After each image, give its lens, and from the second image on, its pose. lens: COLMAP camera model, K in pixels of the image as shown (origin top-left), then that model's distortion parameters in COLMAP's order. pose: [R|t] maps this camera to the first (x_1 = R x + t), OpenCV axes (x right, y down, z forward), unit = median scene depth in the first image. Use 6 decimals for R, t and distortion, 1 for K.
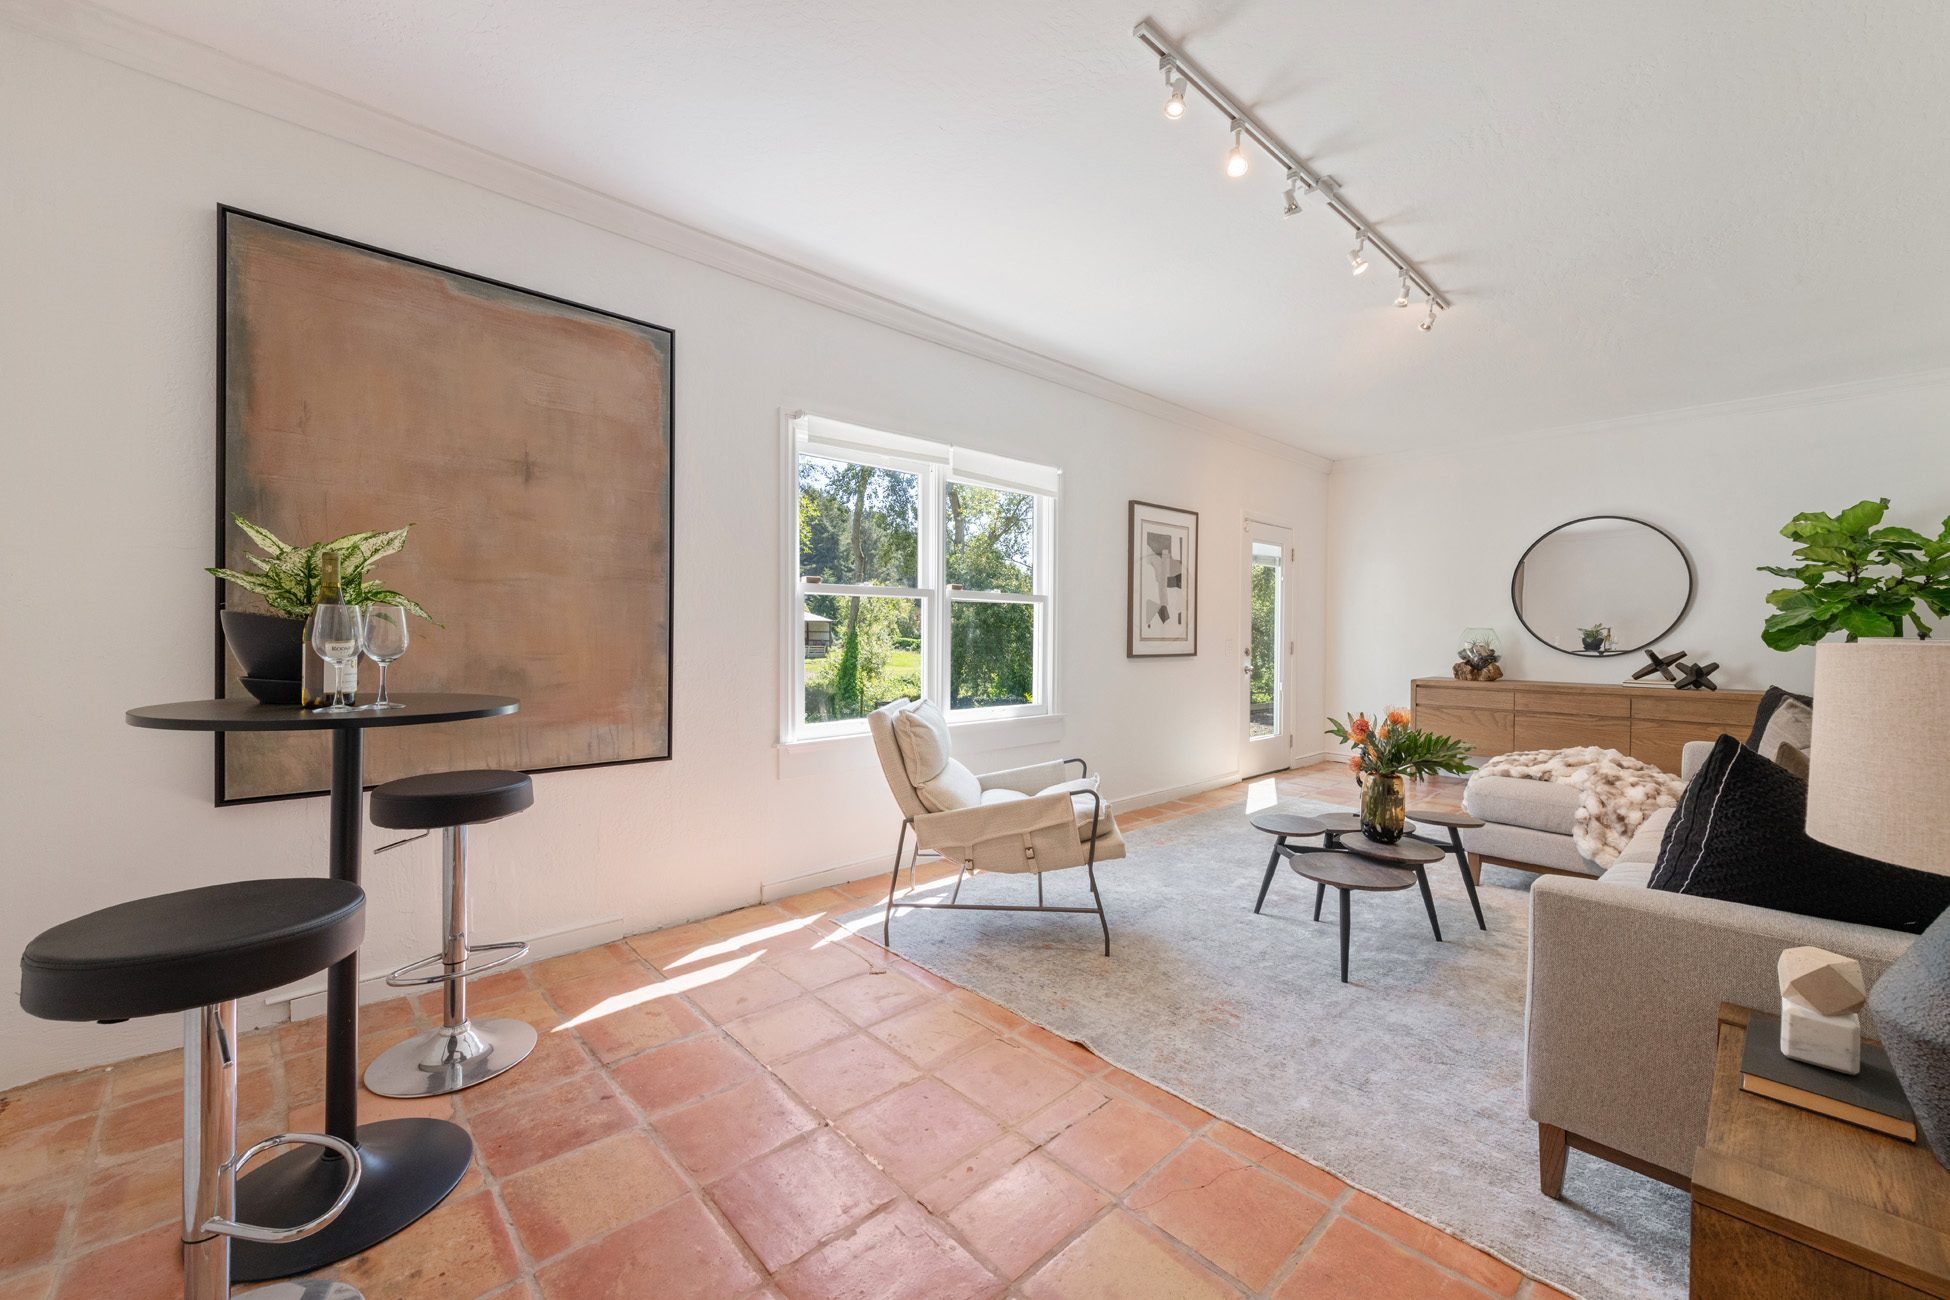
lens RADIAL K [[770.0, 0, 982.9], [0, 770.0, 640.1], [0, 0, 1]] dist [0.009193, -0.001371]
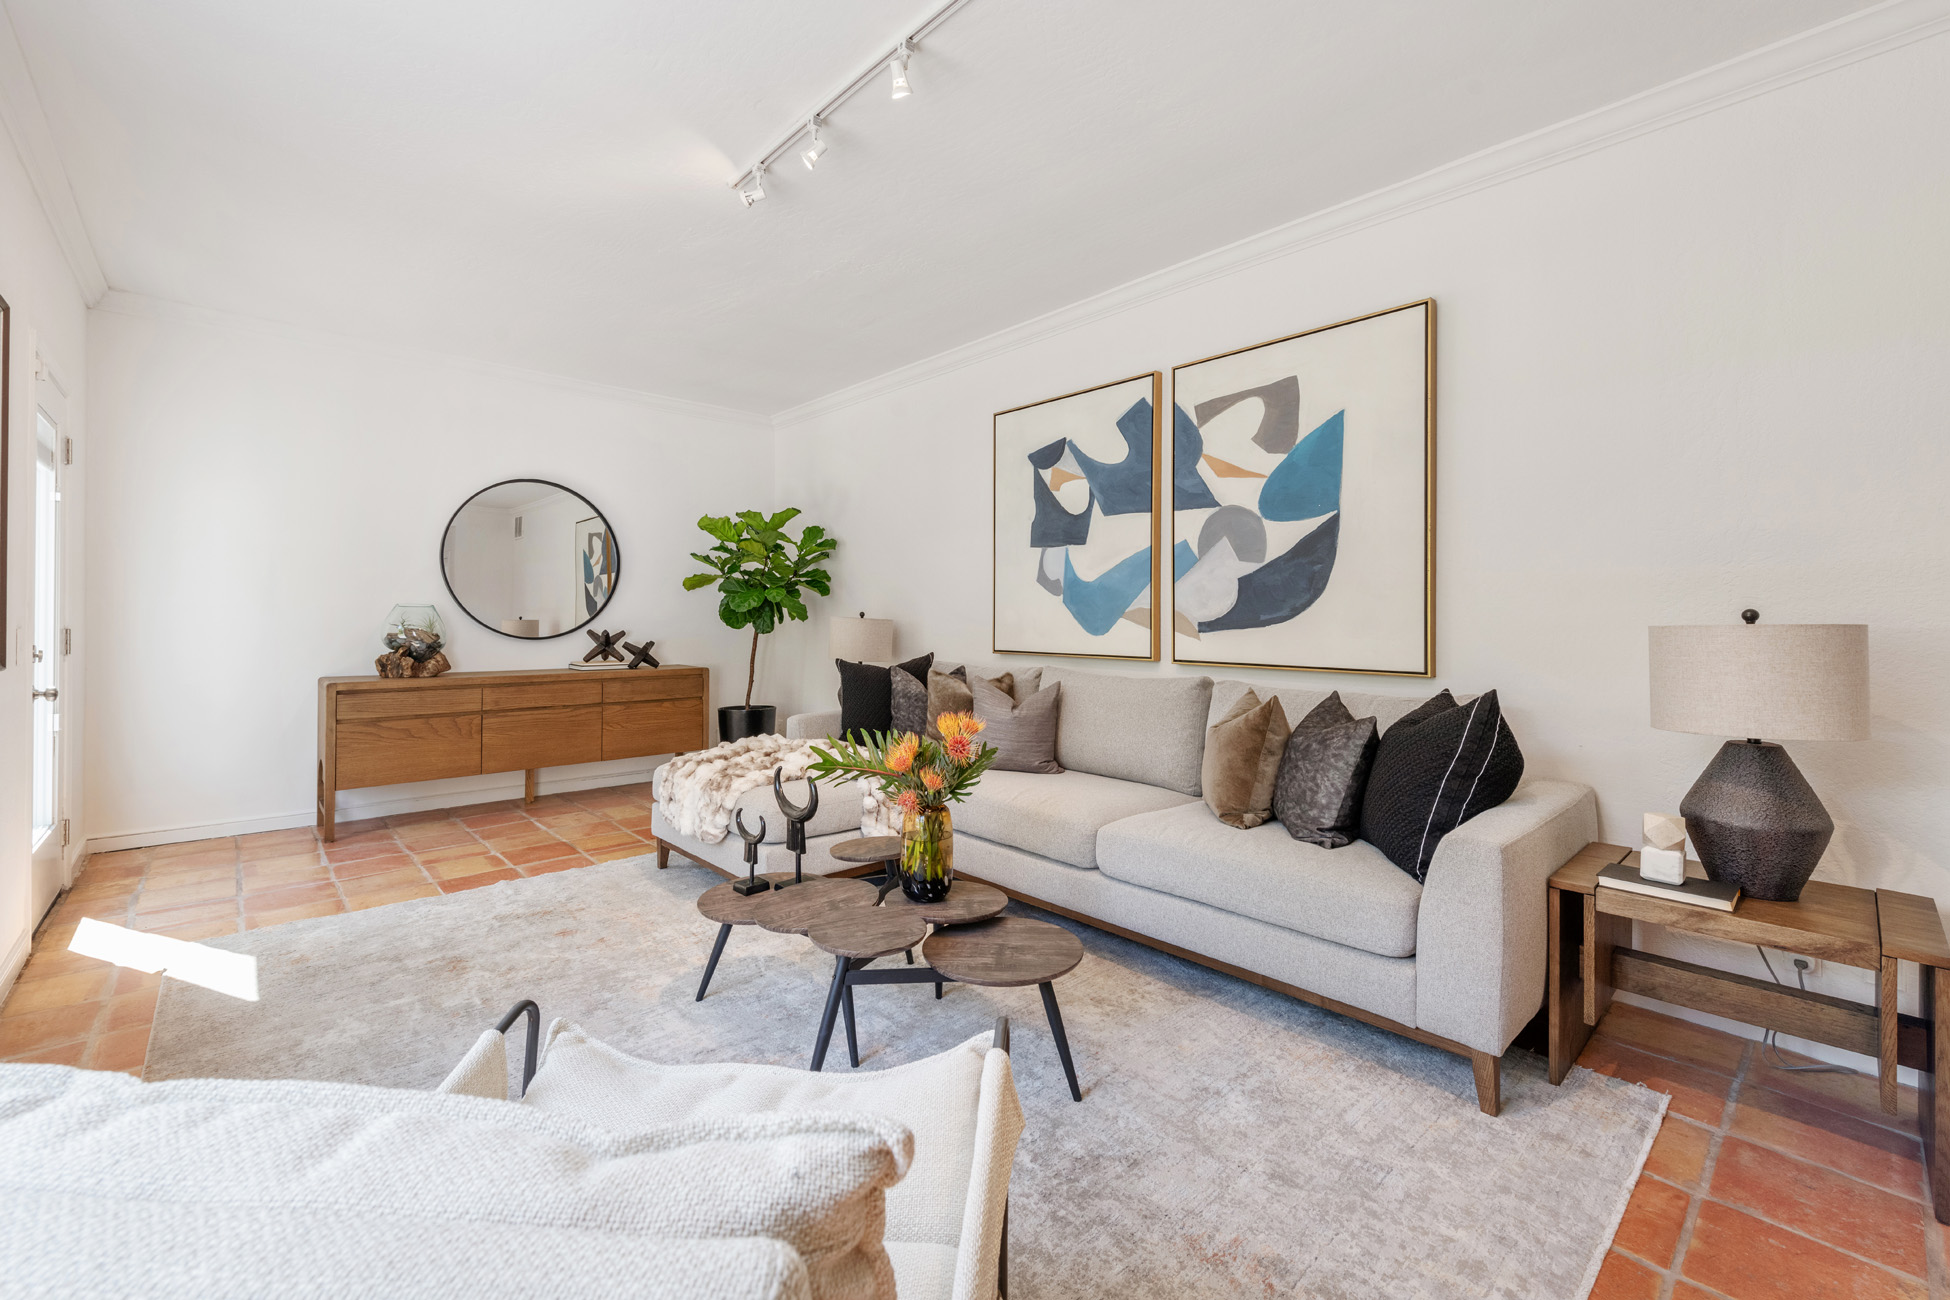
lens RADIAL K [[811.3, 0, 991.0], [0, 811.3, 618.9], [0, 0, 1]] dist [0.011988, -0.003354]
pose [[0.006435, -0.006243, 0.999960, -0.161049], [0.004508, 0.999971, 0.006214, -0.006043], [-0.999969, 0.004467, 0.006463, 0.601124]]
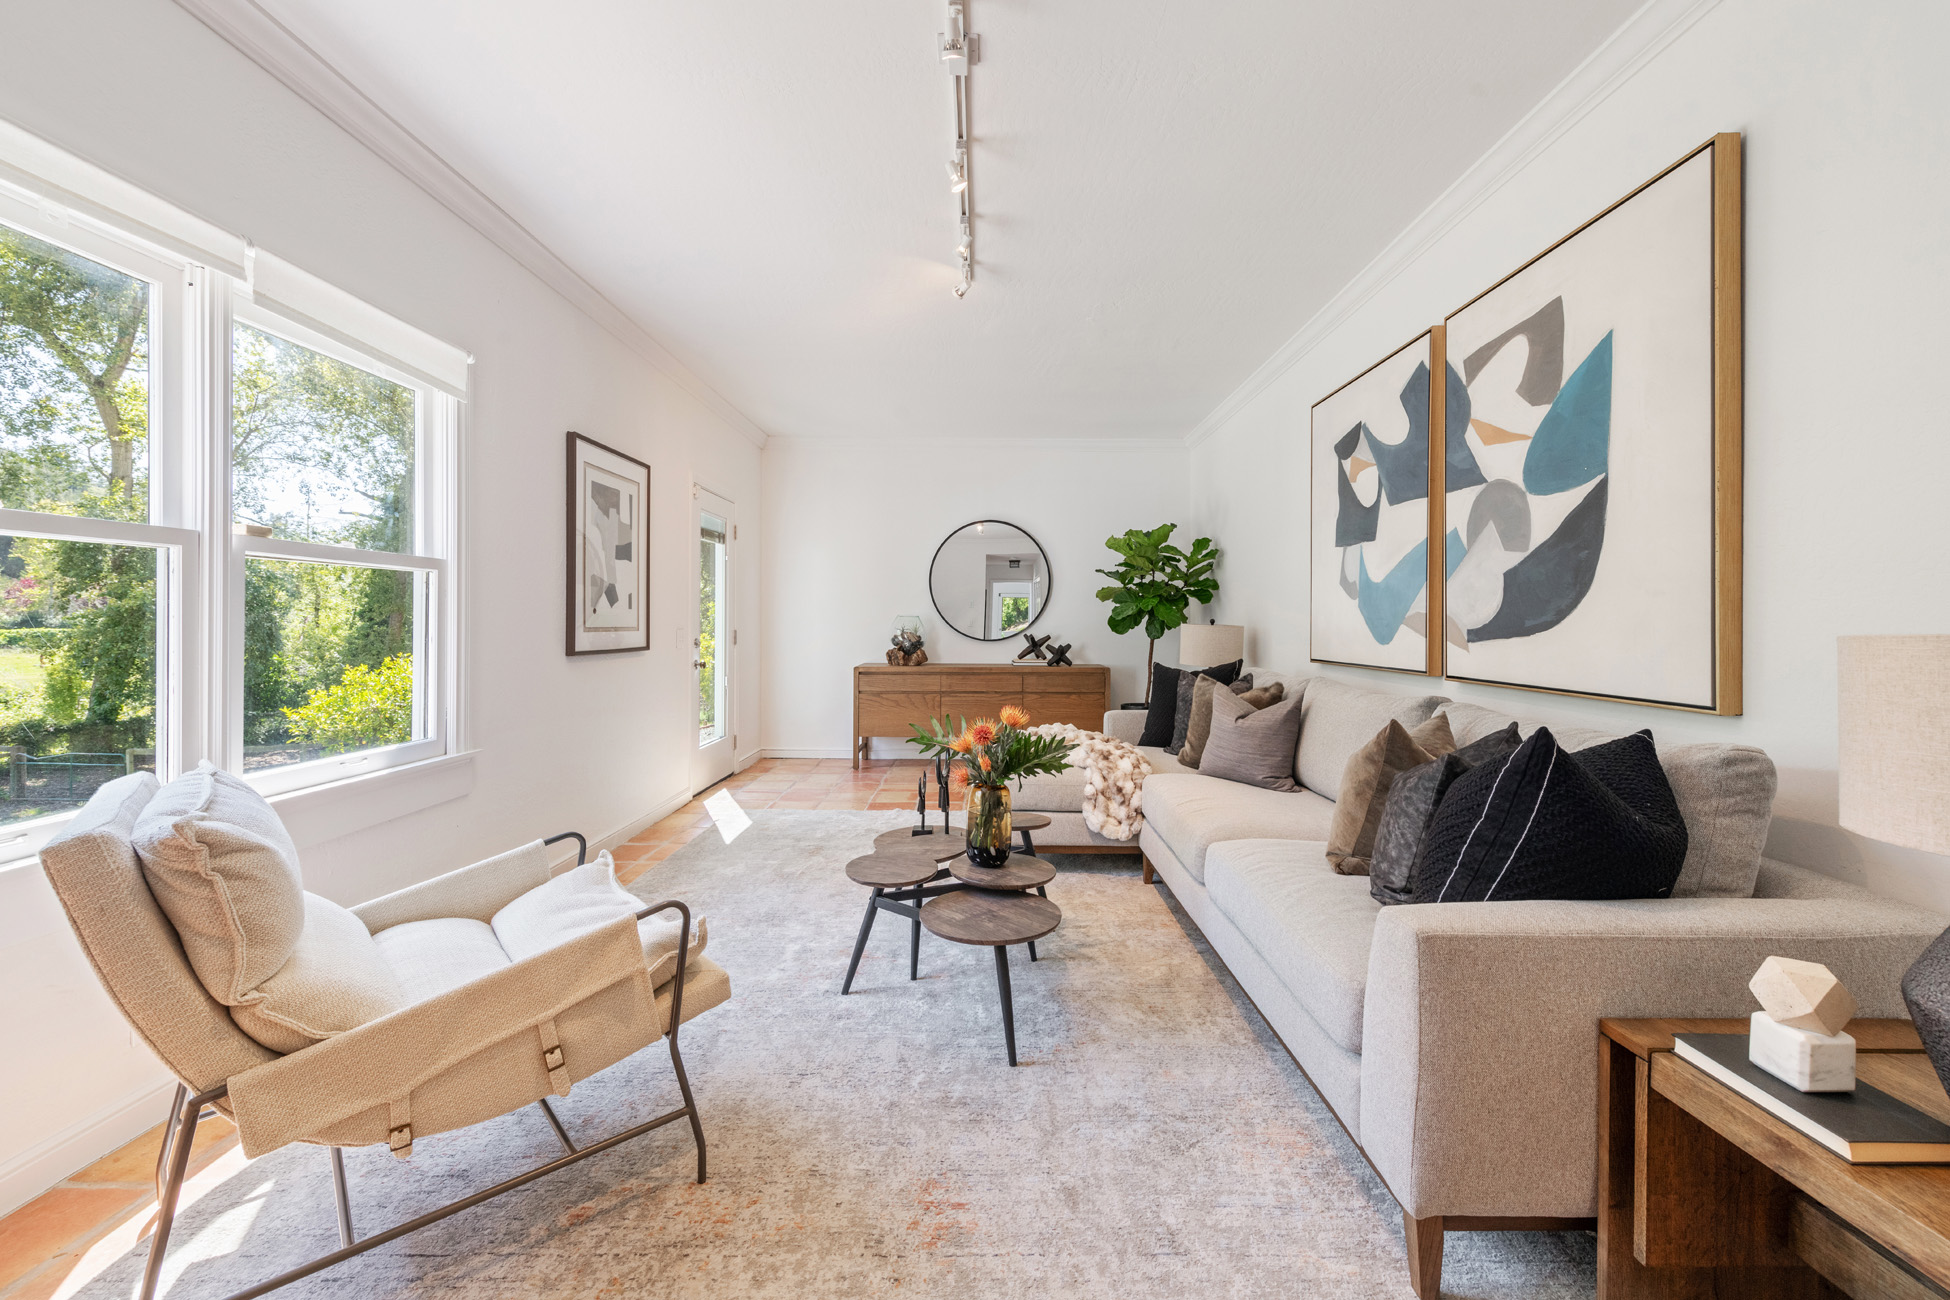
lens RADIAL K [[770.0, 0, 981.5], [0, 770.0, 623.3], [0, 0, 1]] dist [0.009193, -0.001371]
pose [[0.686497, -0.003372, 0.727125, -0.070191], [0.006454, 0.999978, -0.001456, -0.003431], [-0.727104, 0.005693, 0.686504, 0.273264]]
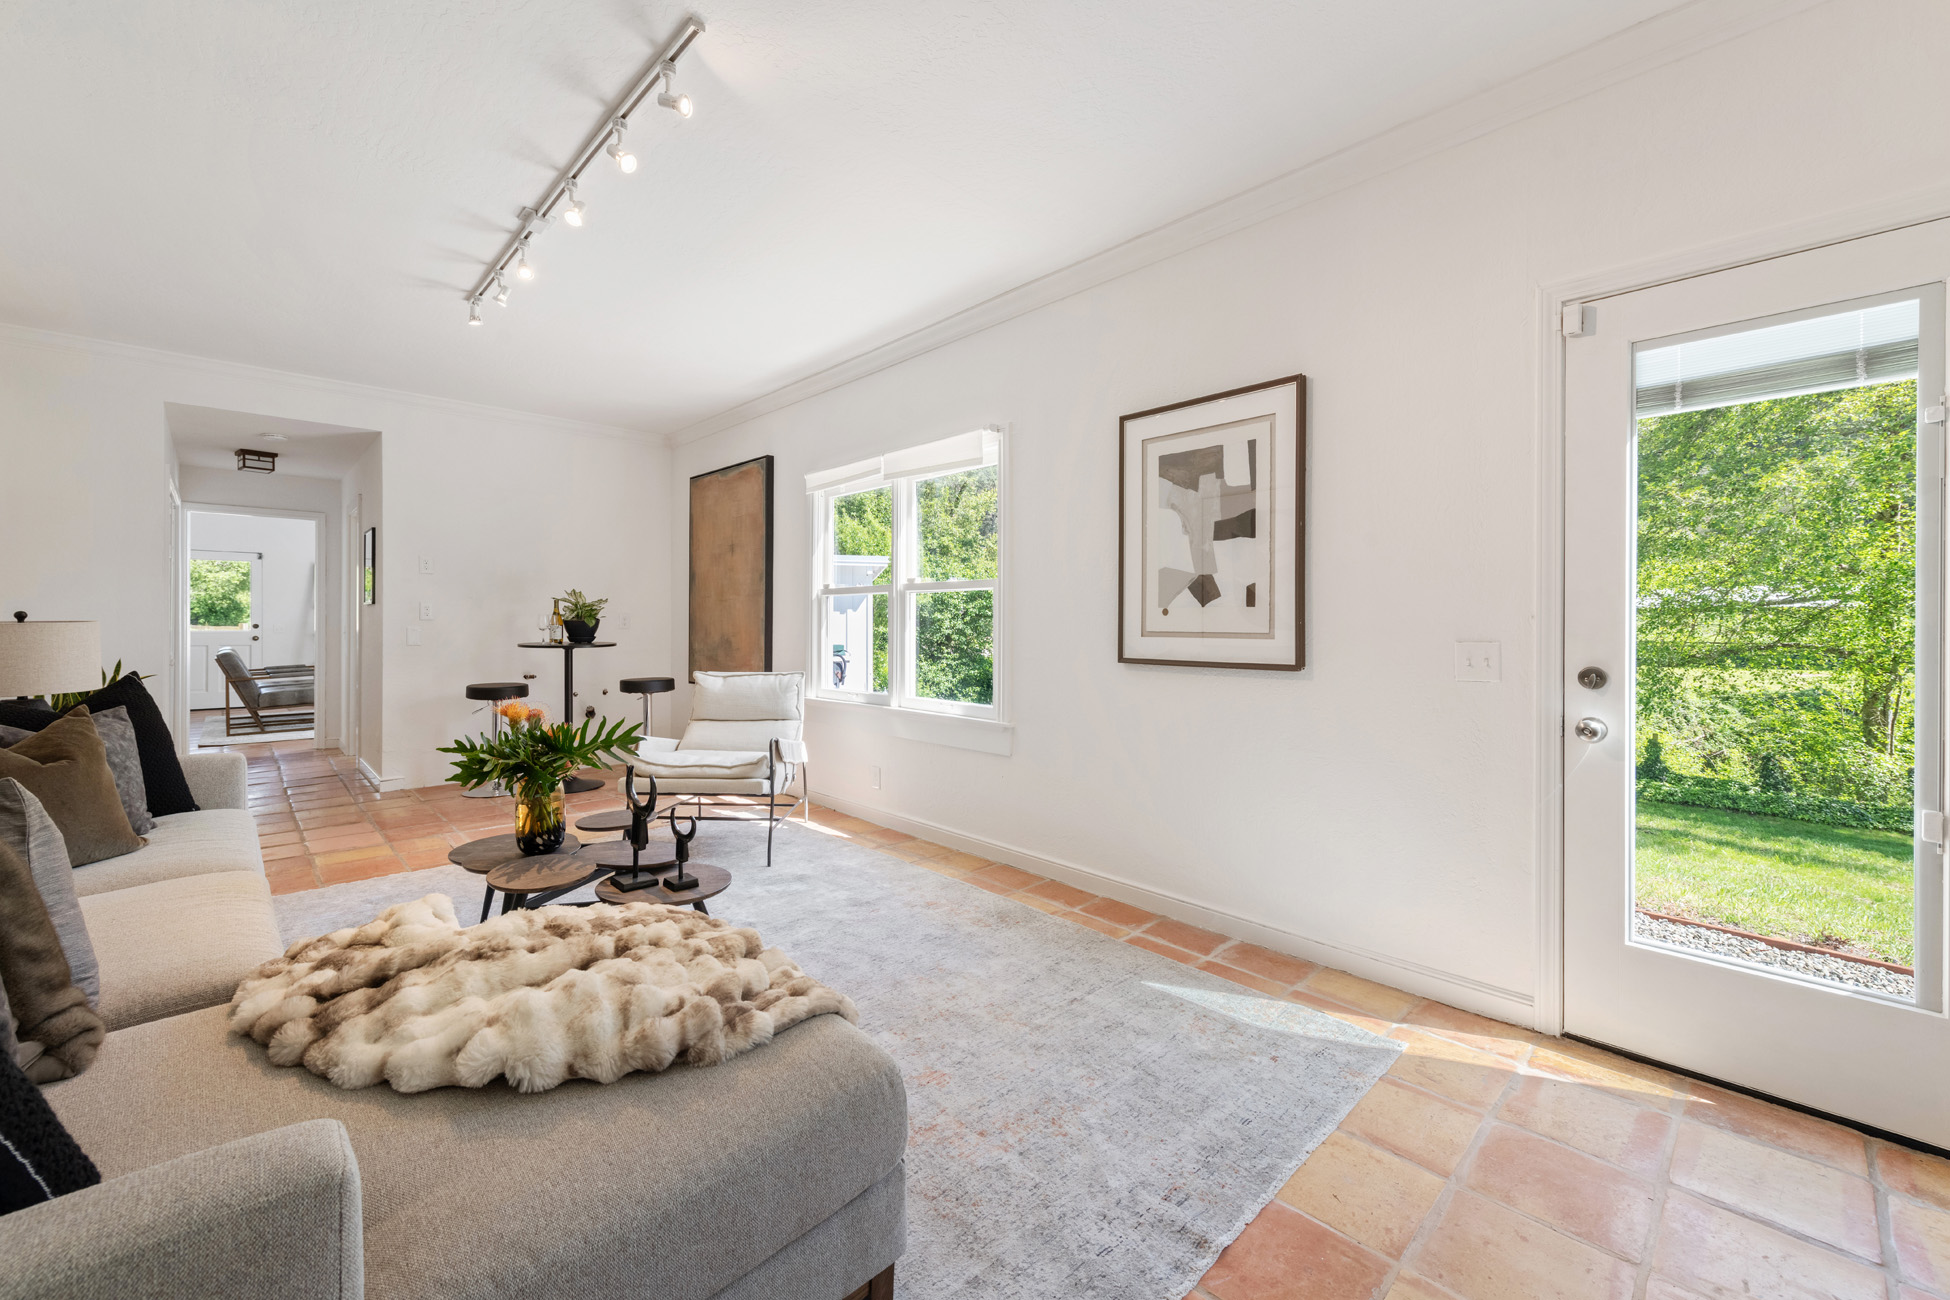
lens RADIAL K [[770.0, 0, 974.8], [0, 770.0, 619.8], [0, 0, 1]] dist [0.009193, -0.001371]
pose [[0.018237, -0.004237, -0.999825, 0.923475], [-0.007986, 0.999958, -0.004384, -0.009691], [0.999802, 0.008065, 0.018203, 0.962037]]
